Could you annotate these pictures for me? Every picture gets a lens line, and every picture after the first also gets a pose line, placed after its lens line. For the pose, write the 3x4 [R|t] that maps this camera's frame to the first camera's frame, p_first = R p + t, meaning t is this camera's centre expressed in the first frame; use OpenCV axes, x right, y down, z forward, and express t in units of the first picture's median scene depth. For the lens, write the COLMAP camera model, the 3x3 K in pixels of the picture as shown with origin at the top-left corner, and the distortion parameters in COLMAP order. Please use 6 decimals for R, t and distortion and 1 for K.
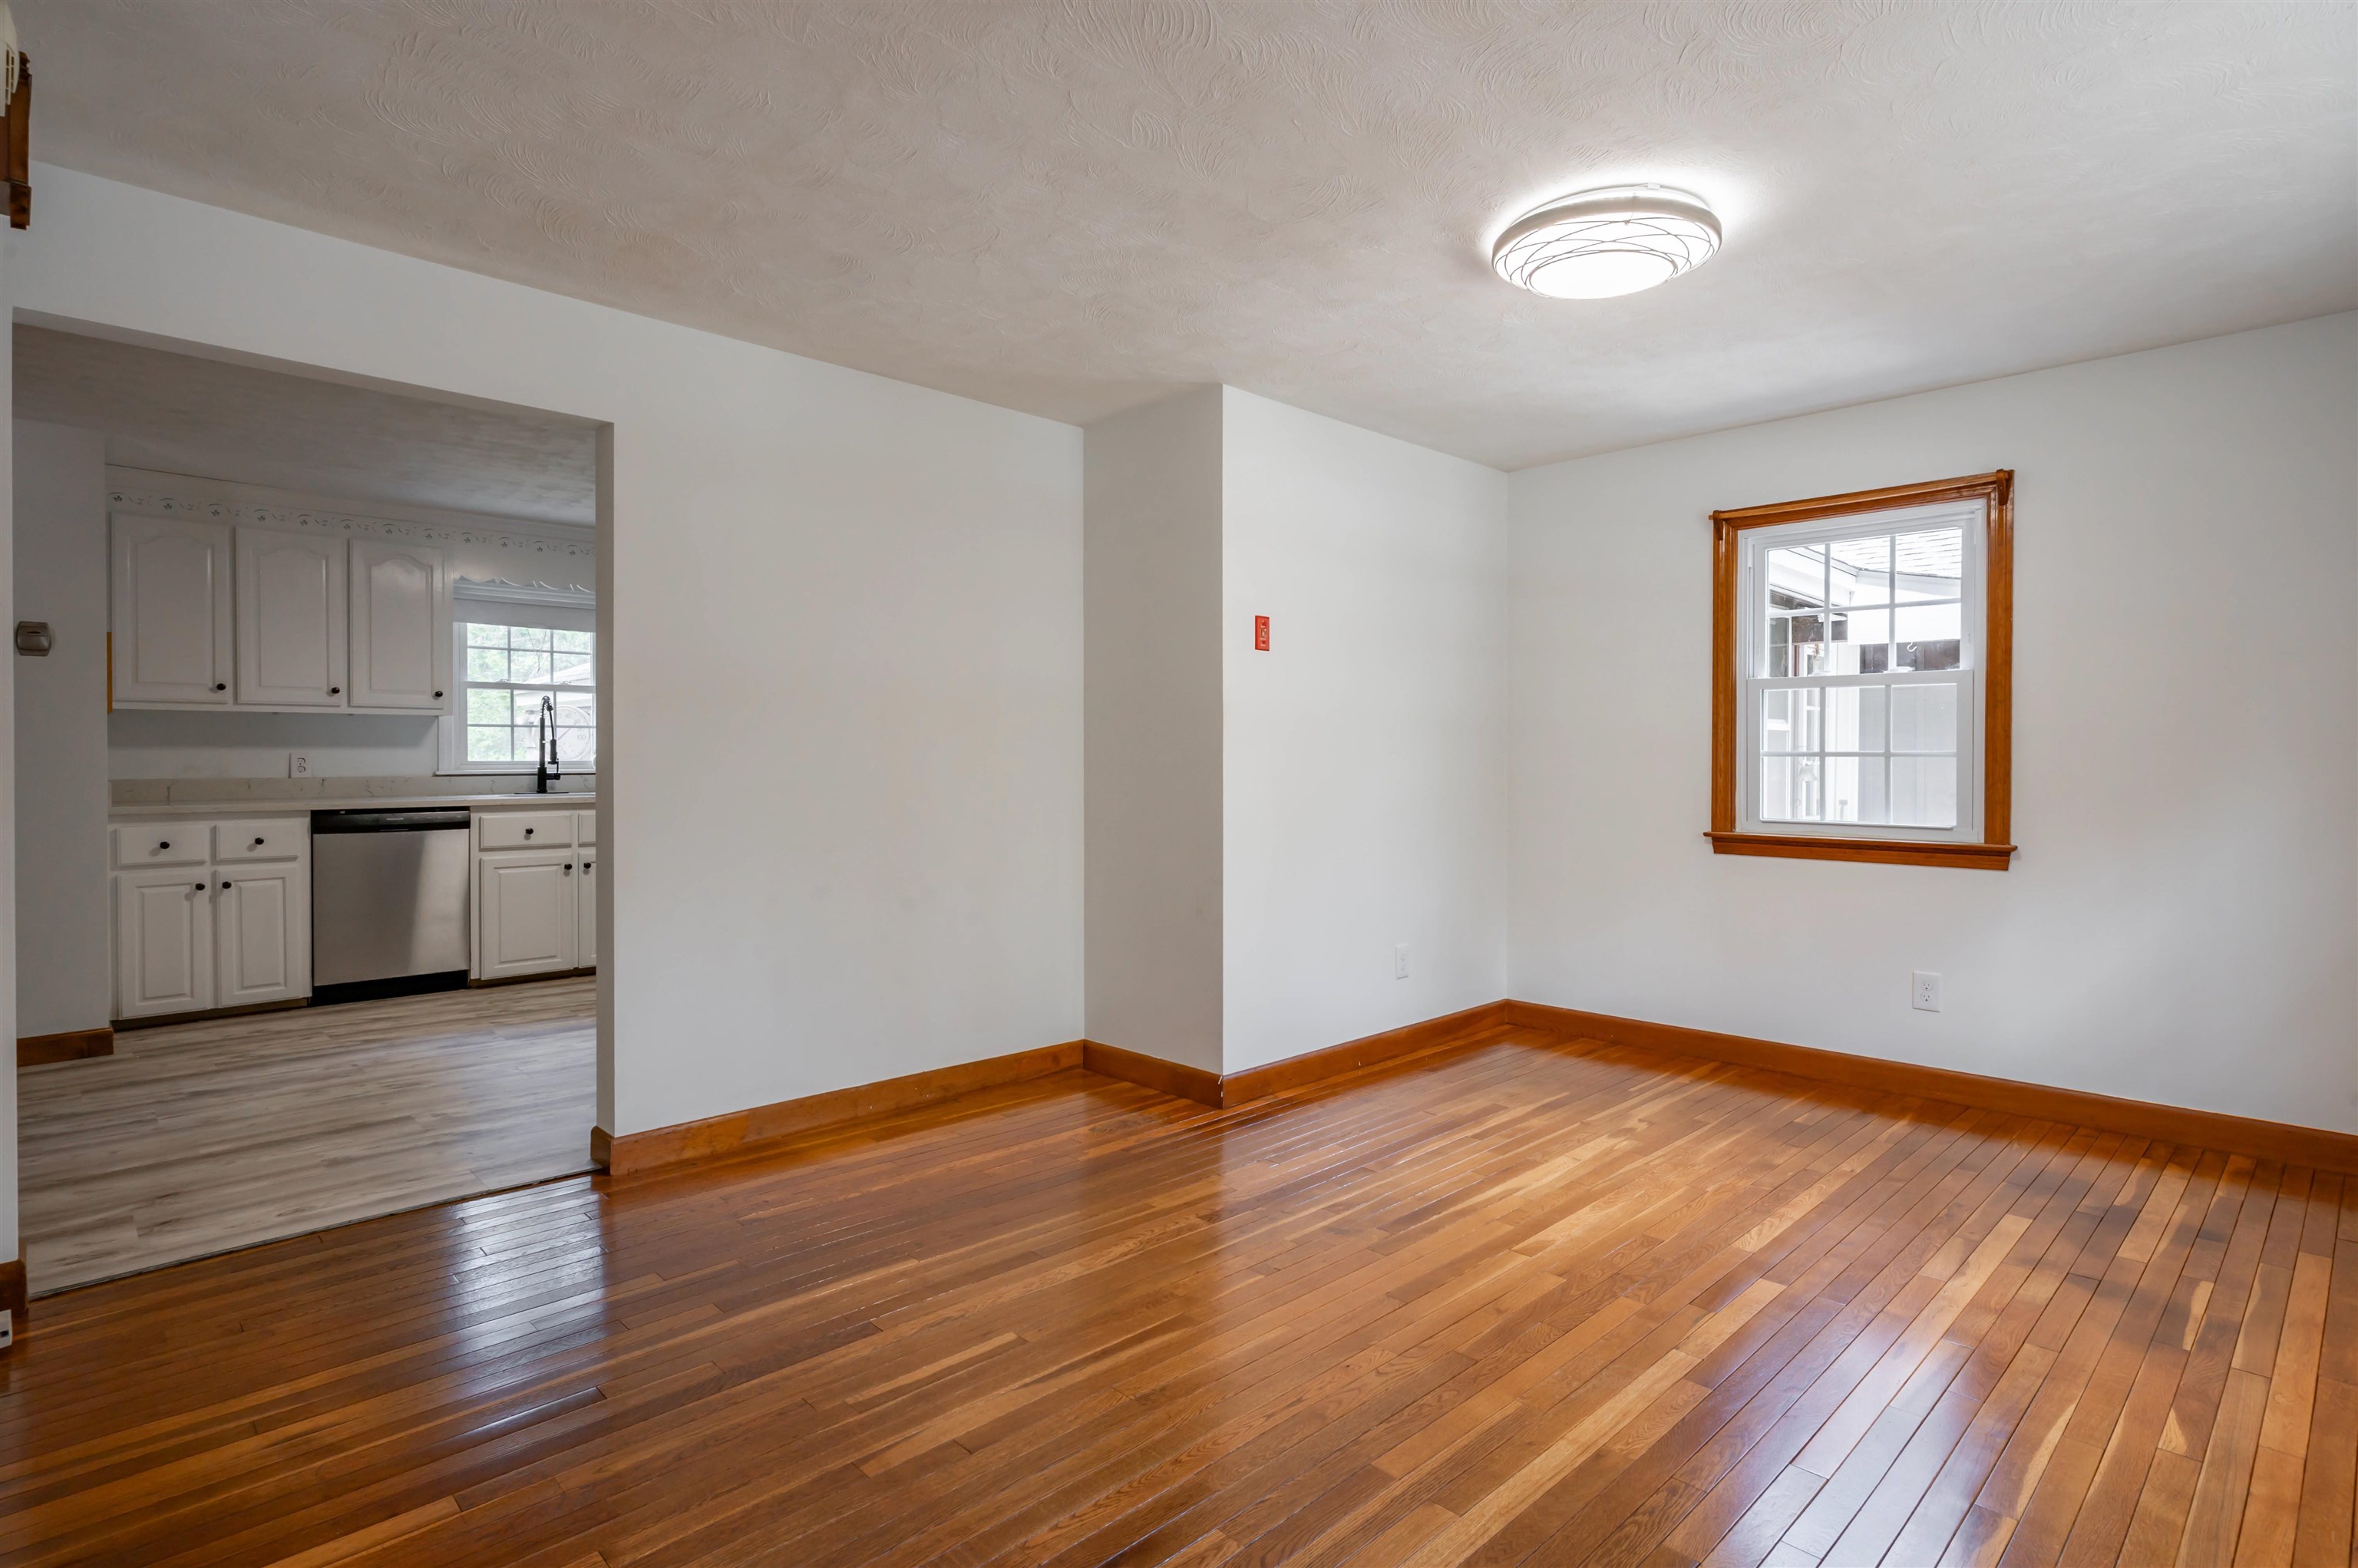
lens RADIAL K [[1193.9, 0, 1161.3], [0, 1193.9, 758.8], [0, 0, 1]] dist [-0.000975, 0.001170]
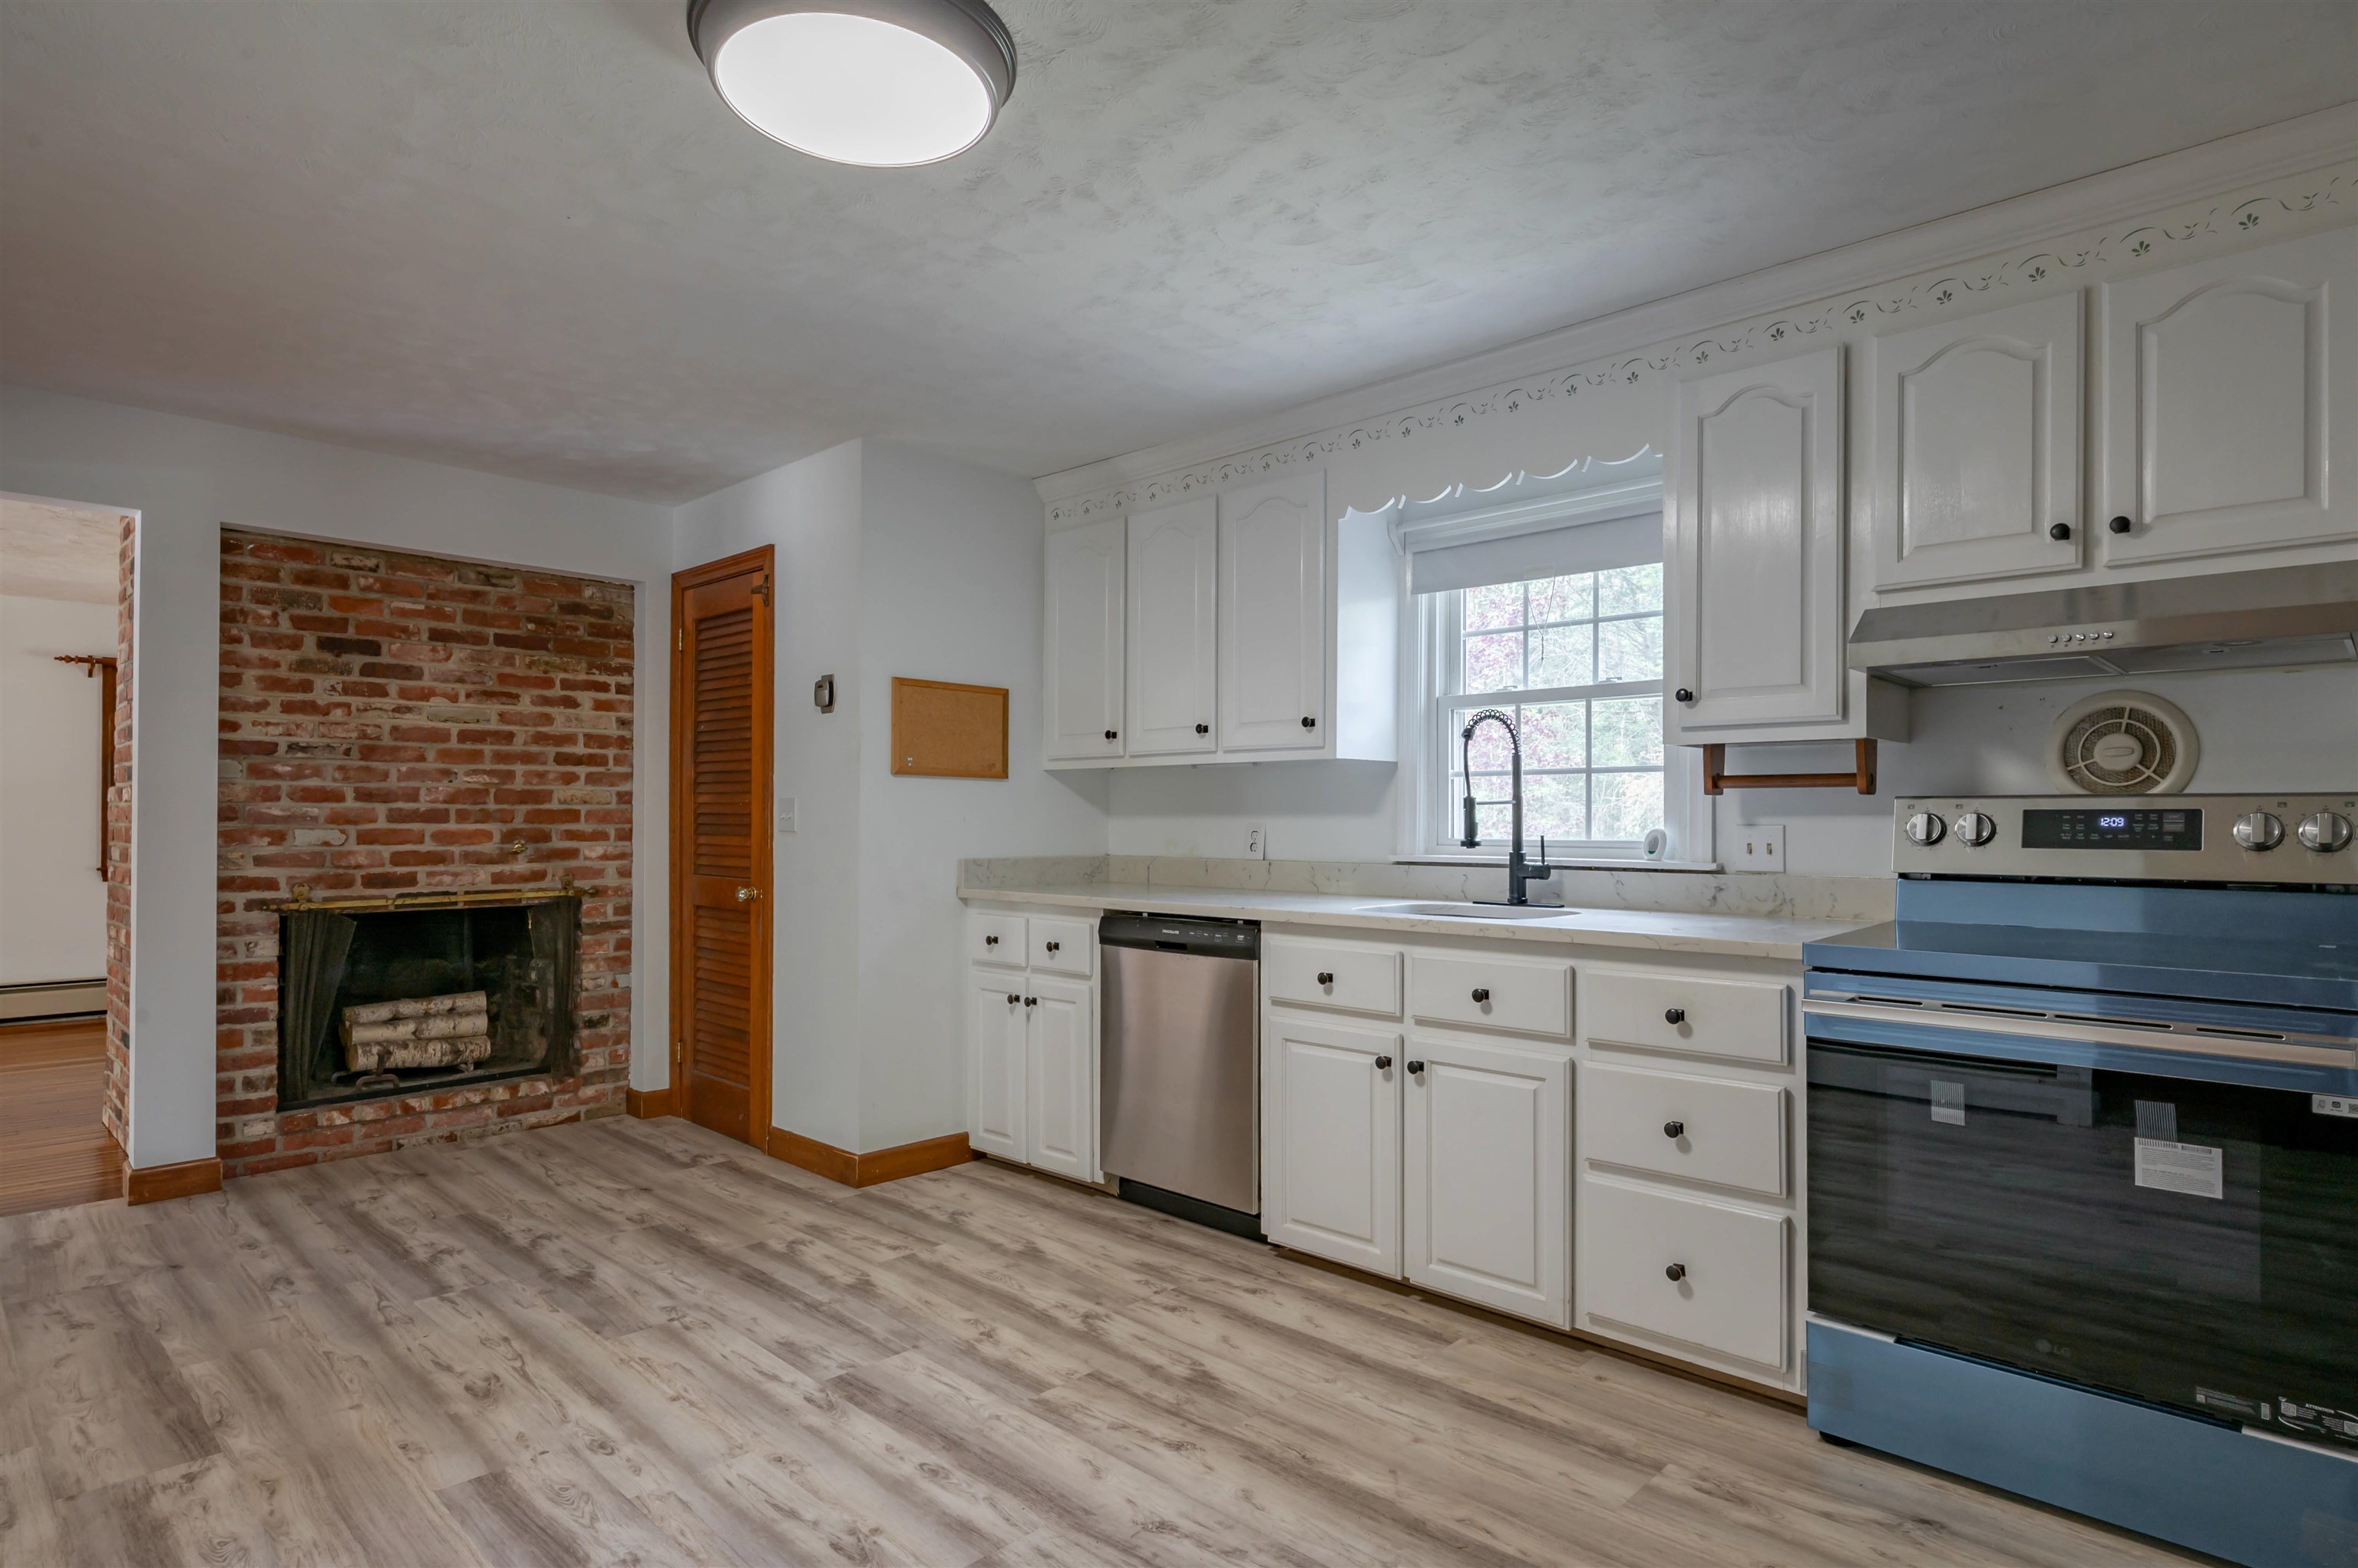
lens RADIAL K [[1265.5, 0, 1198.7], [0, 1265.5, 820.5], [0, 0, 1]] dist [-0.001076, 0.000283]
pose [[0.060282, -0.001224, -0.998181, 0.008734], [-0.008015, 0.999966, -0.001710, -0.006252], [0.998149, 0.008103, 0.060270, 1.095324]]
